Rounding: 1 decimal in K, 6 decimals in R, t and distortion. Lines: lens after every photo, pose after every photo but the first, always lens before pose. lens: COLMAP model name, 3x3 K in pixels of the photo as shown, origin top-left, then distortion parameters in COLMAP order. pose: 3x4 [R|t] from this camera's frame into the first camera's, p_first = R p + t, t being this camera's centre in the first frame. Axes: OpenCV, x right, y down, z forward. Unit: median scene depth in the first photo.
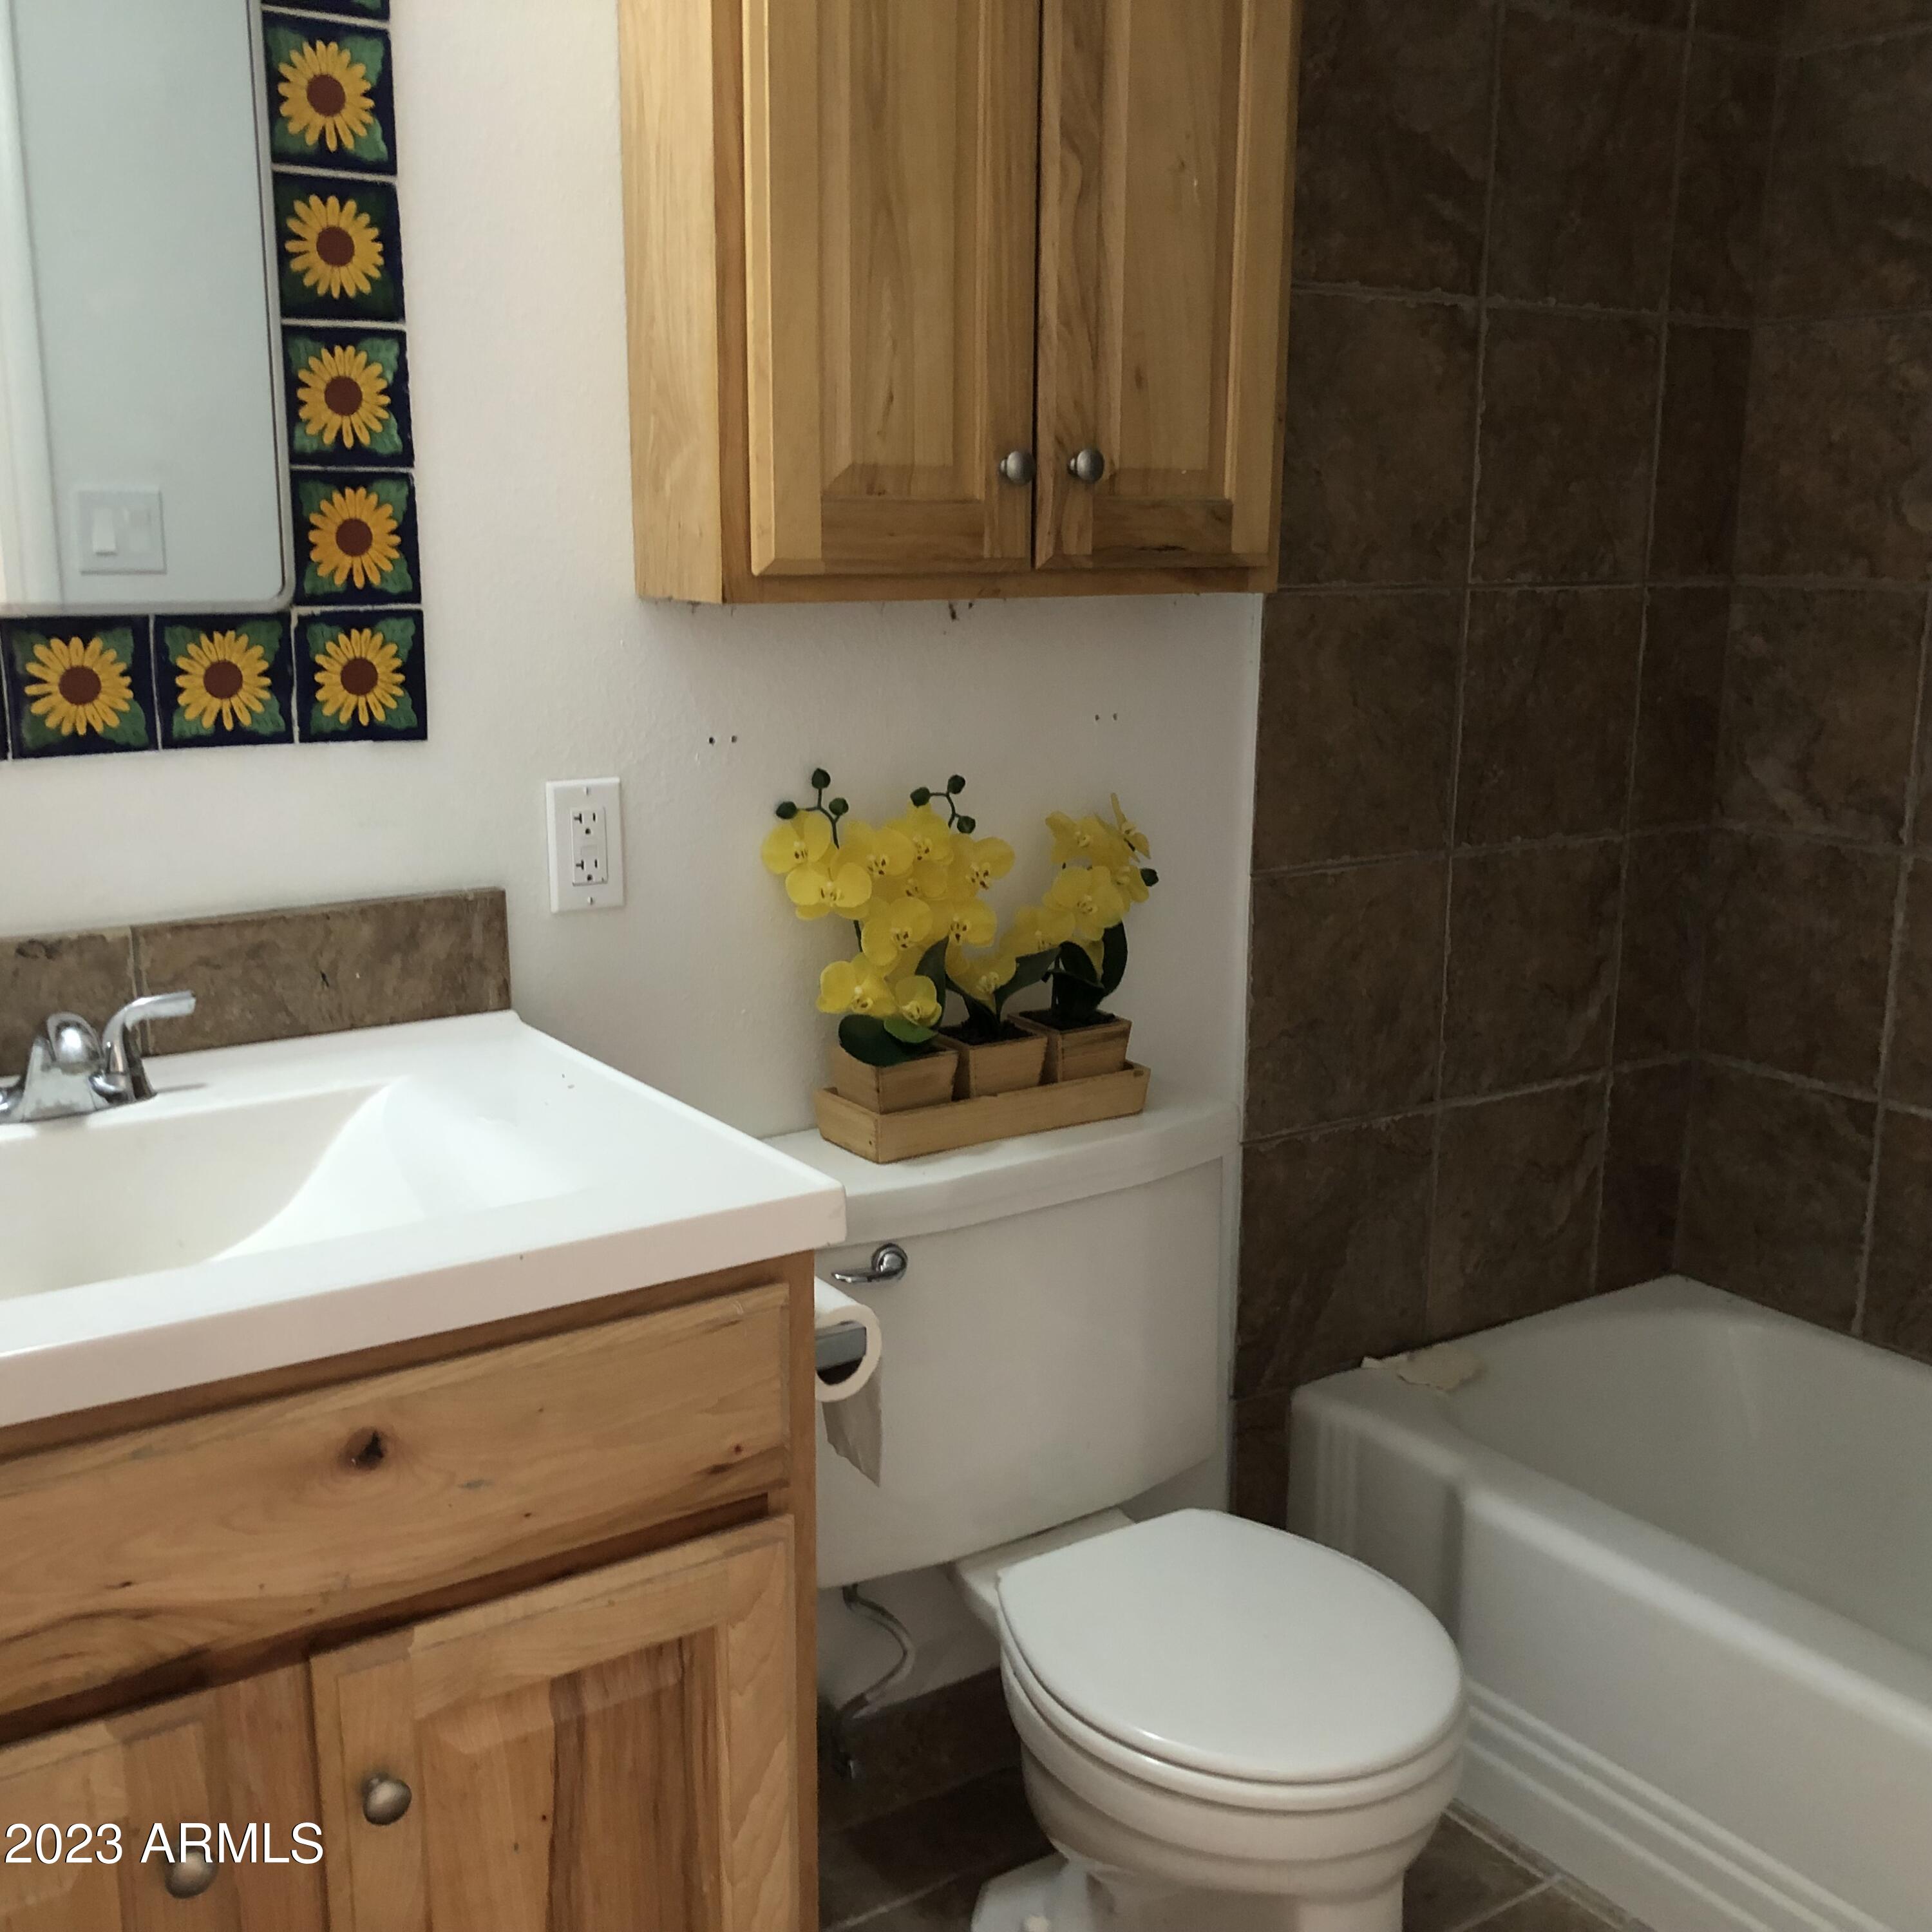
lens RADIAL K [[2102.0, 0, 955.5], [0, 2102.0, 969.6], [0, 0, 1]] dist [0.004315, 0.000000]
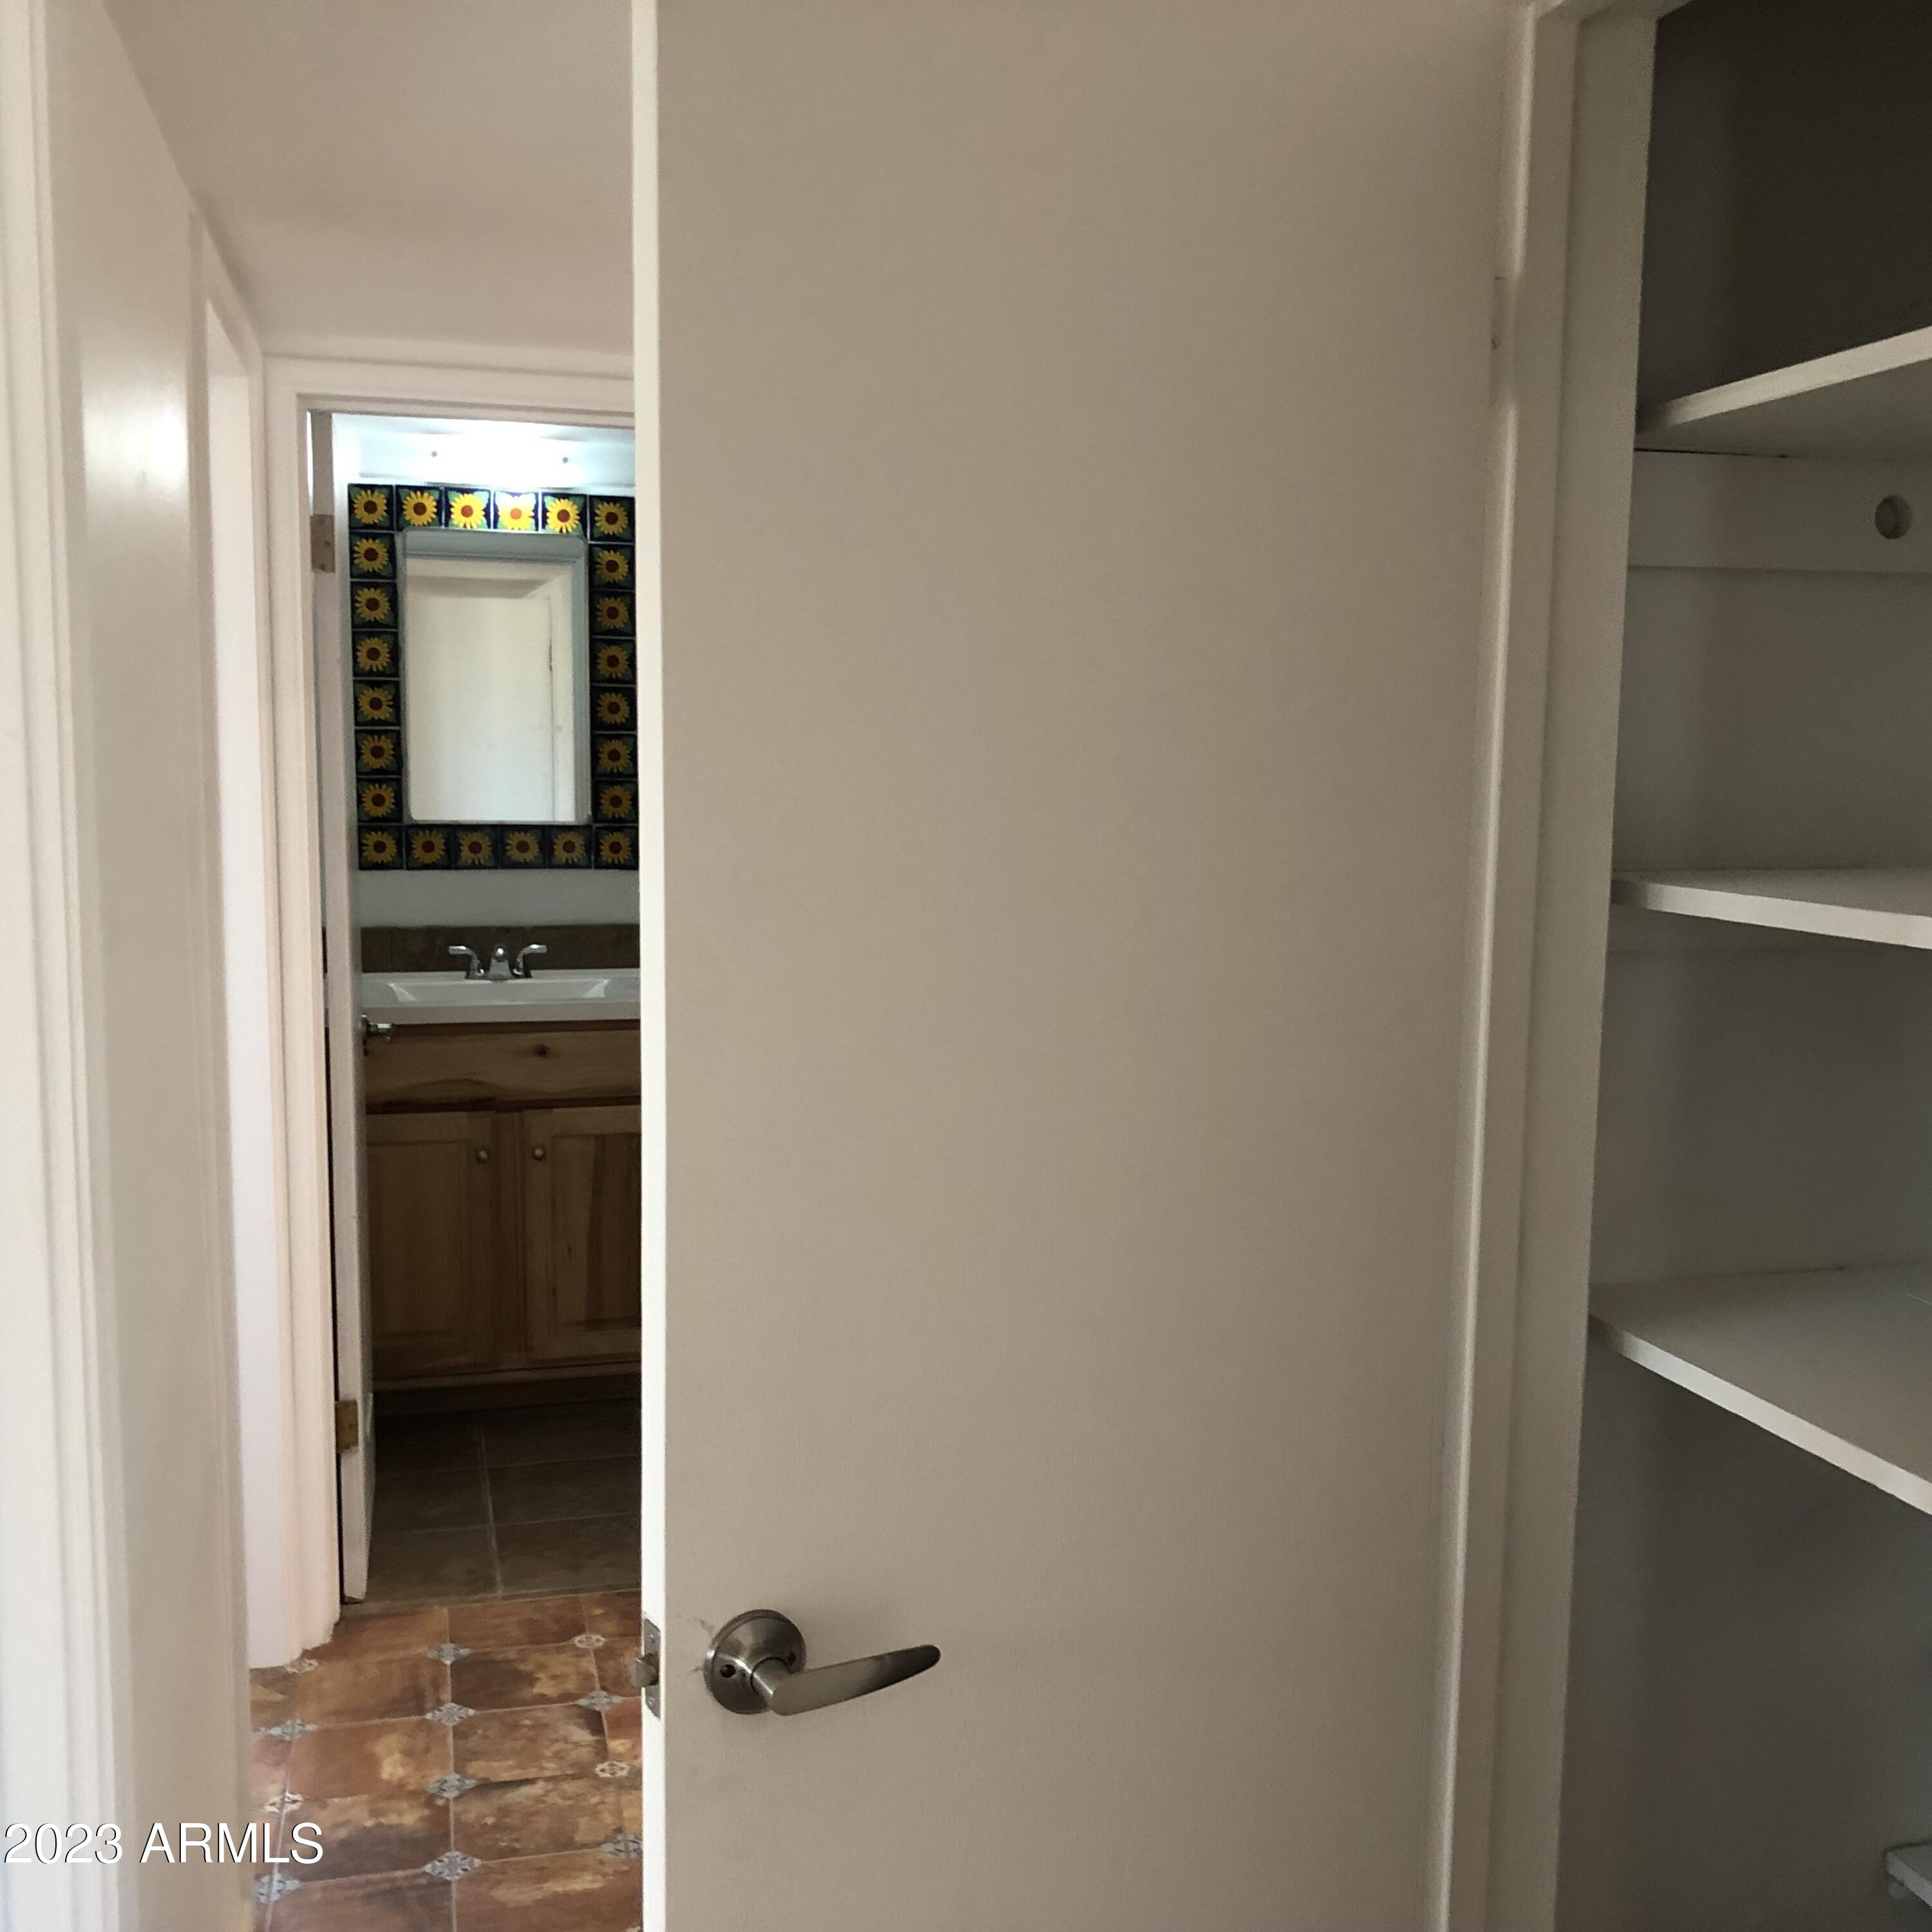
lens RADIAL K [[2102.0, 0, 972.2], [0, 2102.0, 967.1], [0, 0, 1]] dist [0.004315, 0.000000]
pose [[0.941890, 0.042633, -0.333205, 1.230480], [-0.079922, 0.991871, -0.099012, 0.291029], [0.326275, 0.119889, 0.937641, -1.650828]]
